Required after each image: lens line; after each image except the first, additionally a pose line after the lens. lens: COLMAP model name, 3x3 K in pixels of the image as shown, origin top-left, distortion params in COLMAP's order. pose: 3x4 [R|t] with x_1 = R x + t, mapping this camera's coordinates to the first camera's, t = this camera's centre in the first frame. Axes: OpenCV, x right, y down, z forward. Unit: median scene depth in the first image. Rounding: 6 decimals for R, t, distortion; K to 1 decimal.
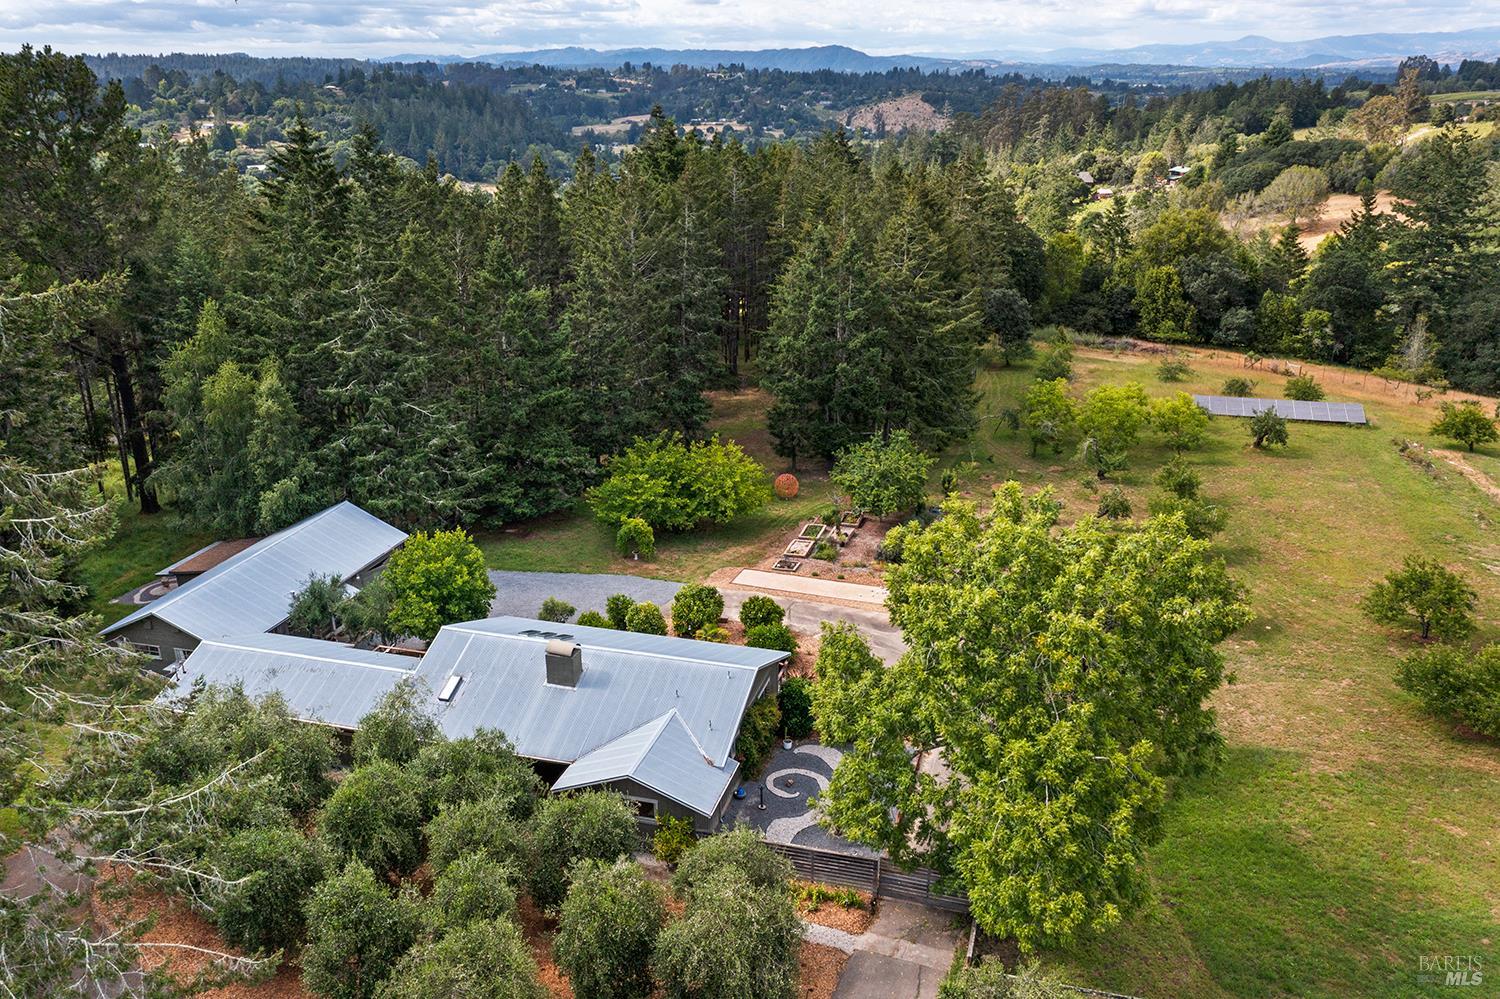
lens RADIAL K [[1176.2, 0, 750.0], [0, 1176.2, 499.5], [0, 0, 1]] dist [-0.013057, 0.010141]
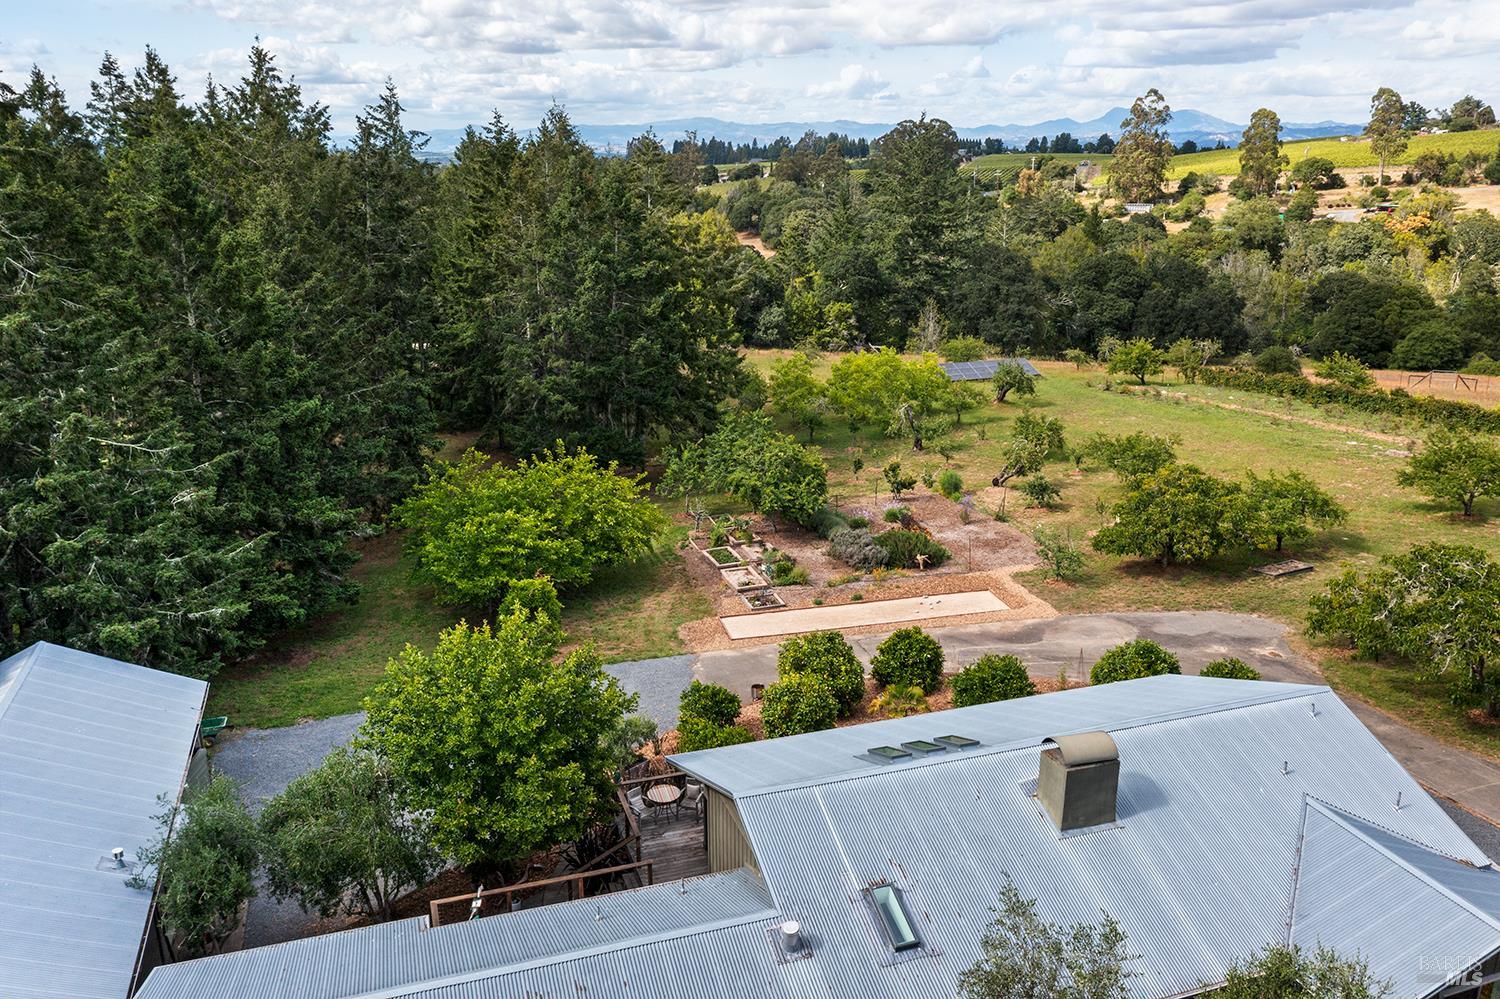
lens RADIAL K [[1166.3, 0, 750.0], [0, 1166.3, 499.5], [0, 0, 1]] dist [-0.016766, 0.003608]
pose [[0.818458, -0.153719, 0.553622, -0.177784], [0.191111, 0.981518, -0.010002, 0.001969], [-0.541852, 0.113990, 0.832708, 0.230324]]
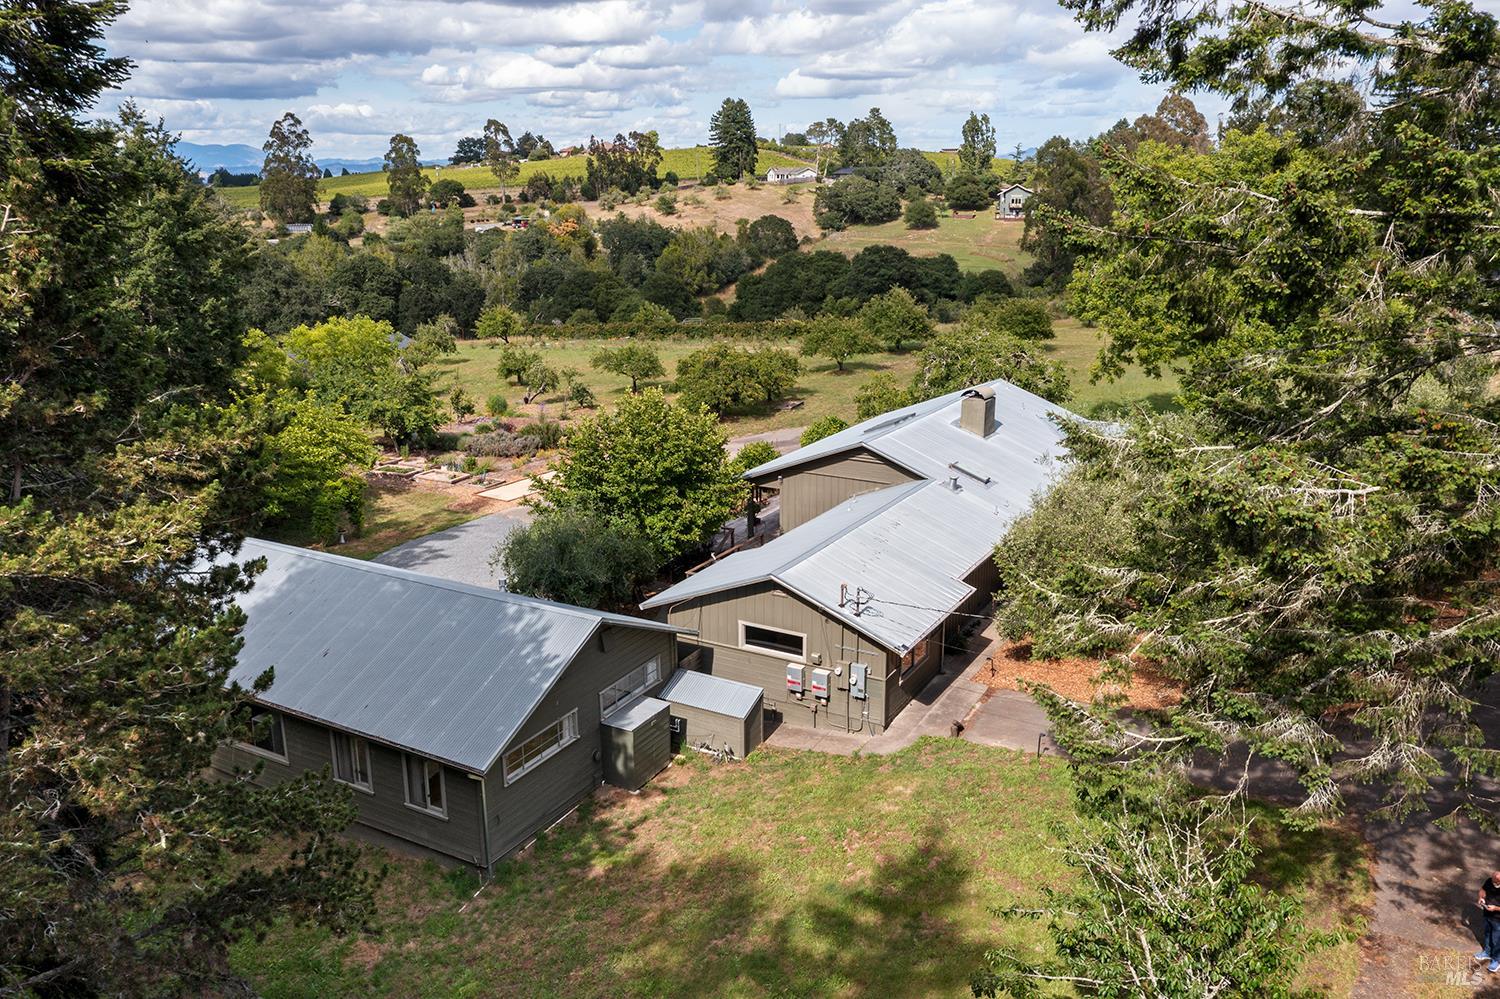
lens RADIAL K [[1176.2, 0, 750.0], [0, 1176.2, 499.5], [0, 0, 1]] dist [-0.013057, 0.010141]
pose [[0.216343, -0.238428, 0.946756, -0.359645], [0.335130, 0.928938, 0.157361, 0.000394], [-0.916997, 0.283243, 0.280874, 0.318890]]
